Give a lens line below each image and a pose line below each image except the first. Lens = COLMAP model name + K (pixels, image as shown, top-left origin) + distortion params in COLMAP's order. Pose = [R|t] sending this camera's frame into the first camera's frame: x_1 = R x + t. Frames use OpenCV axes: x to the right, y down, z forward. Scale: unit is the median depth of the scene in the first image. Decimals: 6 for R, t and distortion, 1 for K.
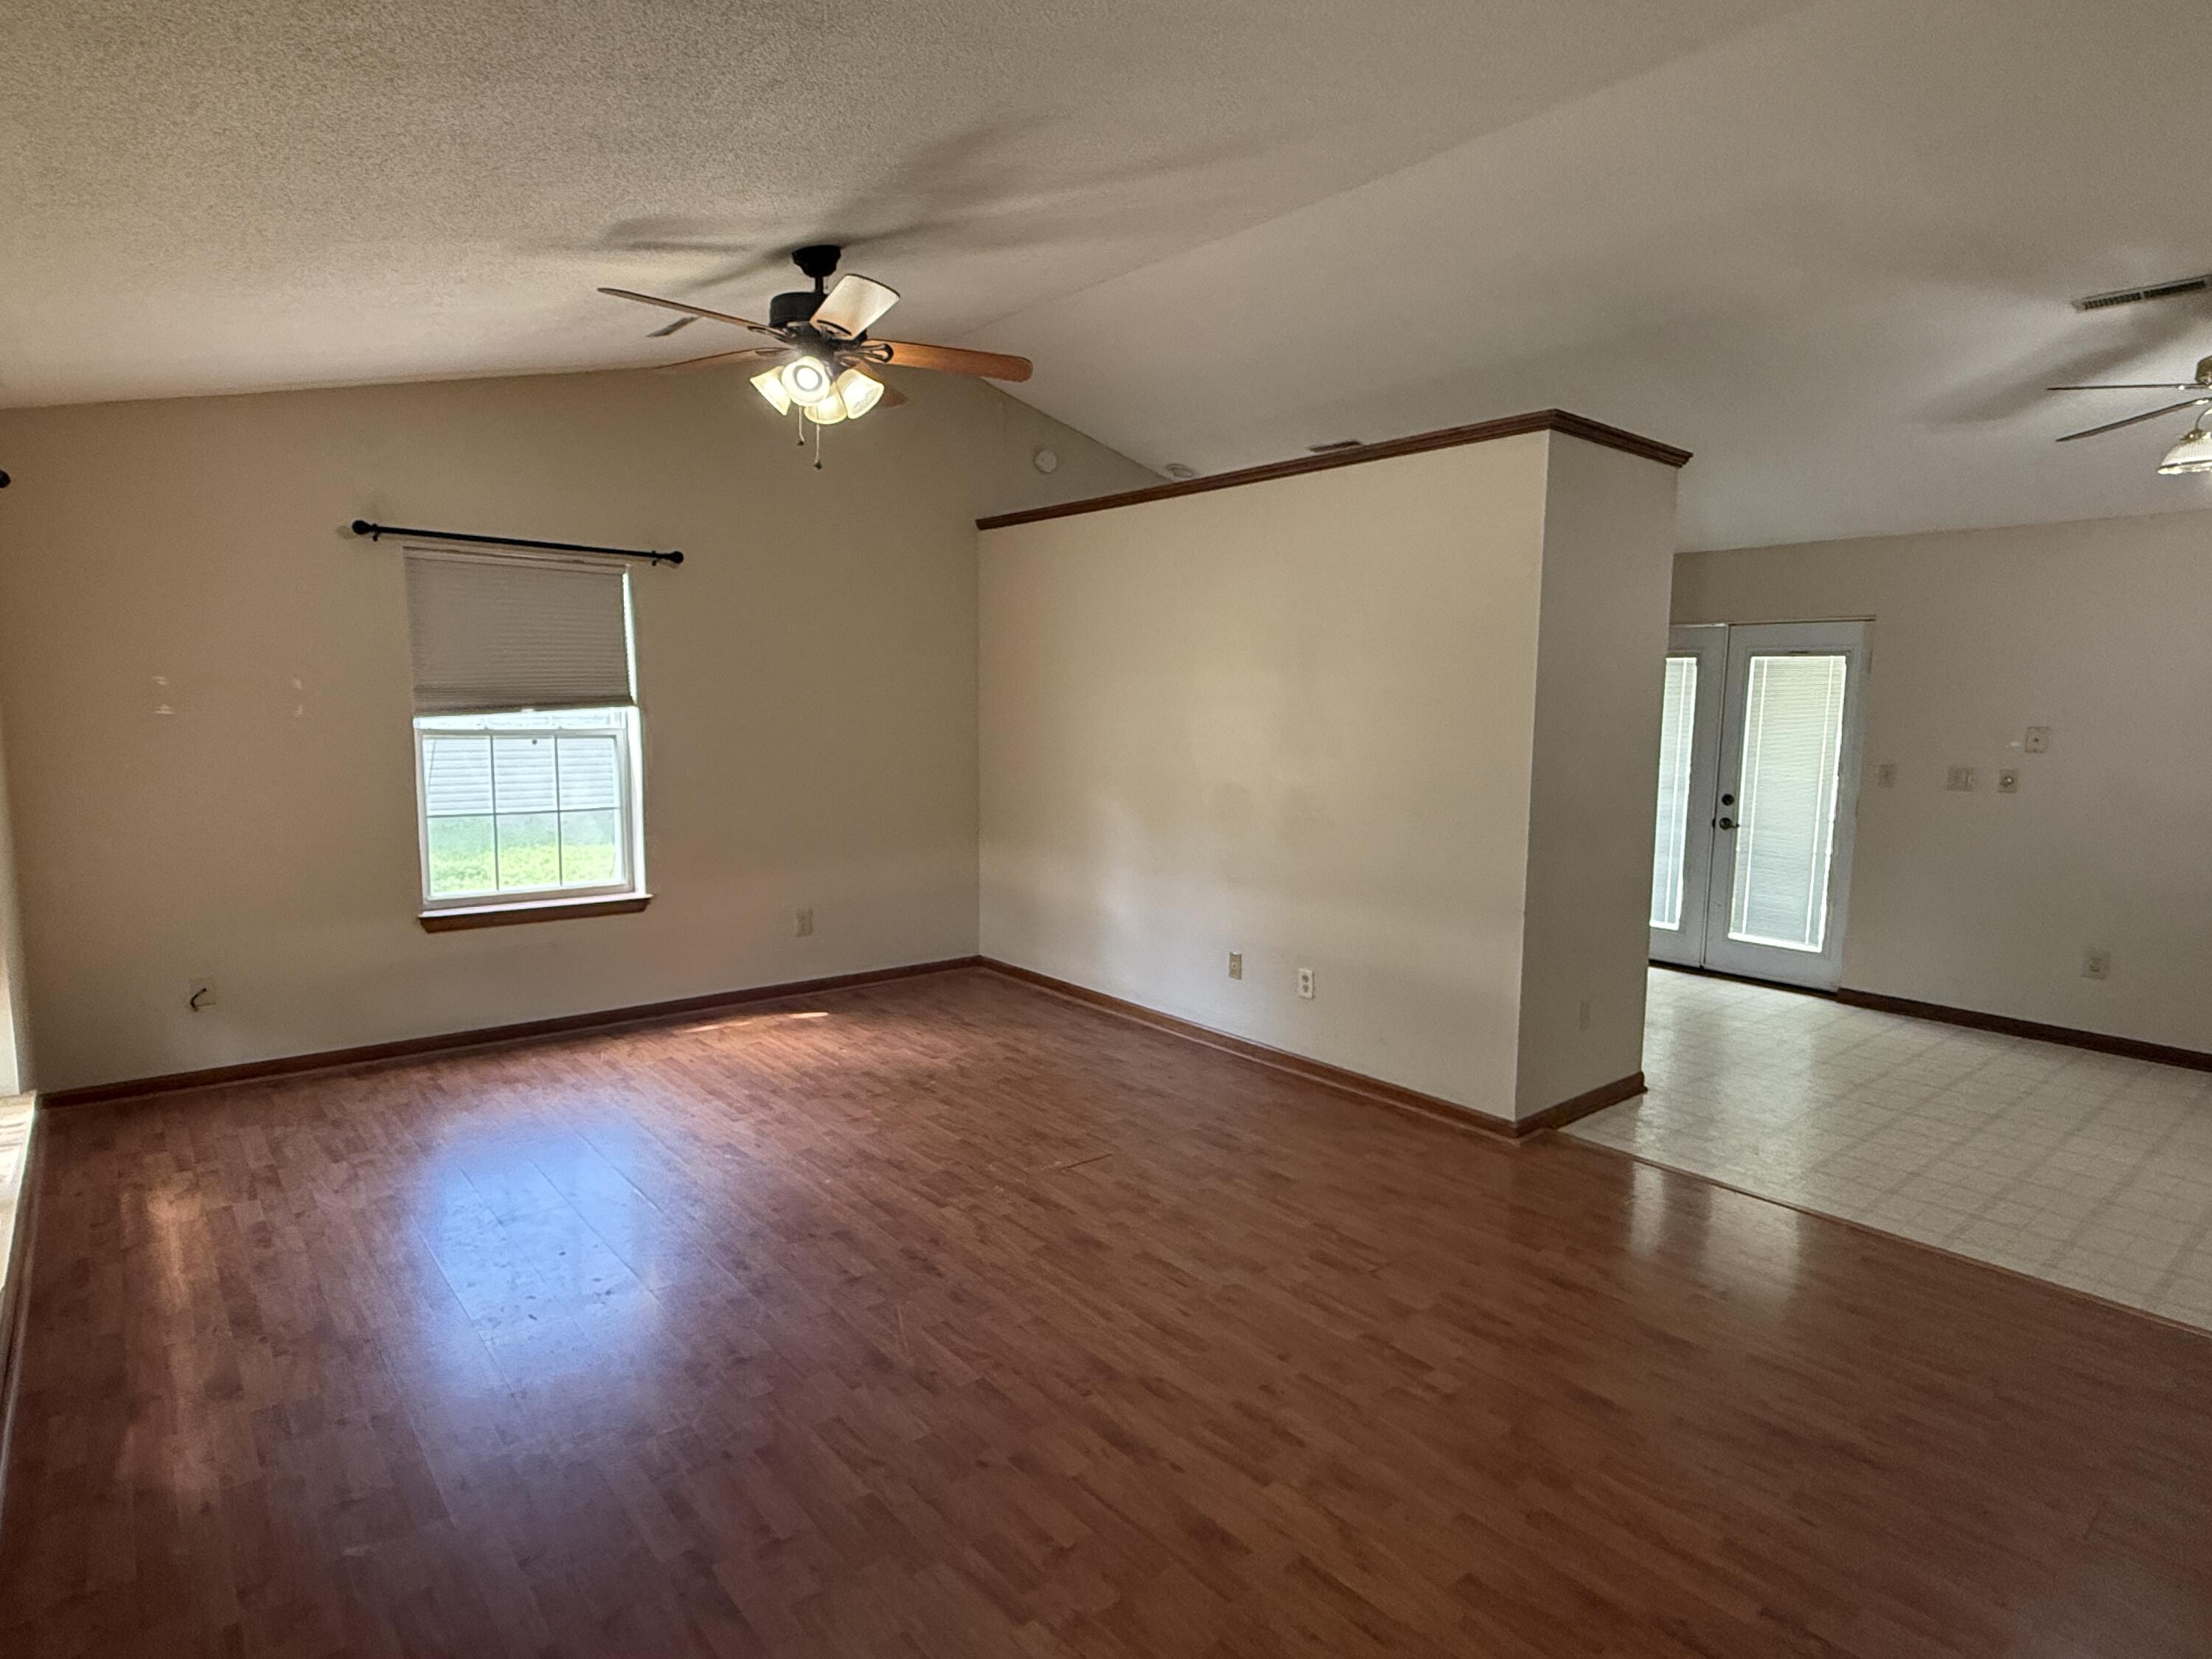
lens RADIAL K [[1200.7, 0, 1110.2], [0, 1200.7, 826.6], [0, 0, 1]] dist [0.005599, 0.001193]
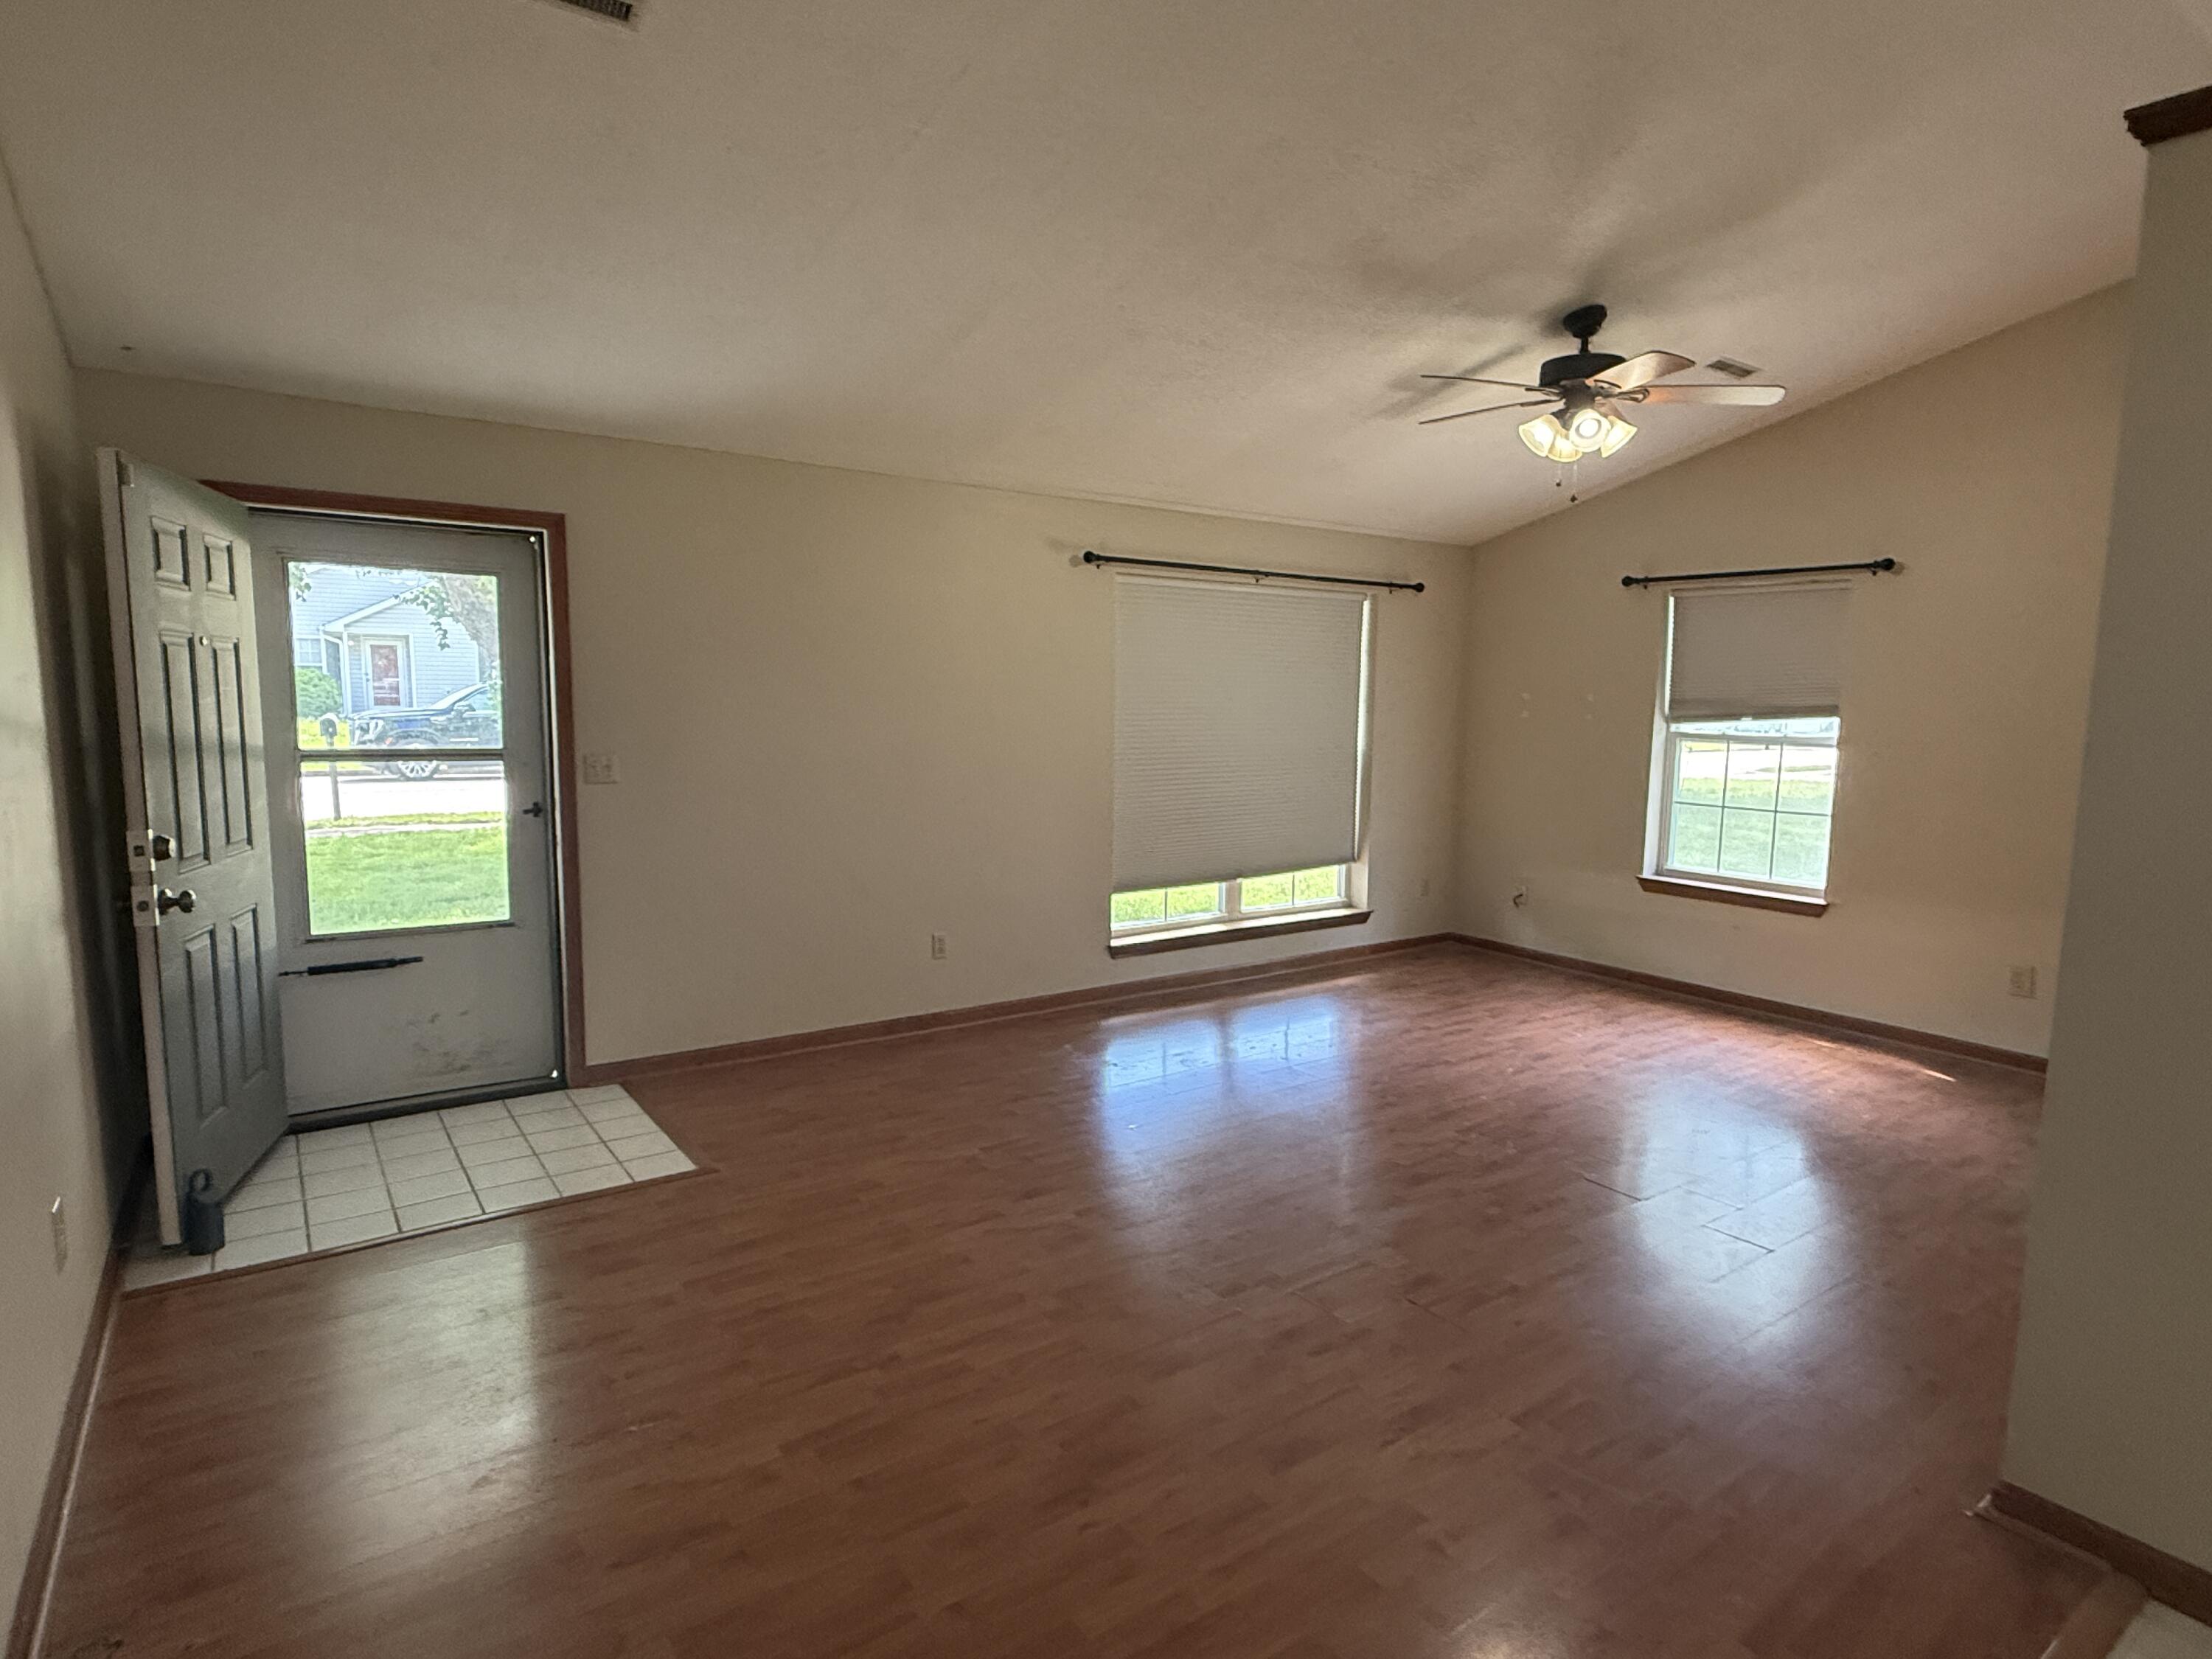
lens RADIAL K [[1200.7, 0, 1112.2], [0, 1200.7, 839.5], [0, 0, 1]] dist [0.005599, 0.001193]
pose [[-0.083421, 0.101831, -0.991298, 0.712110], [-0.122697, 0.986147, 0.111627, -0.037250], [0.988932, 0.130941, -0.069771, 0.499650]]
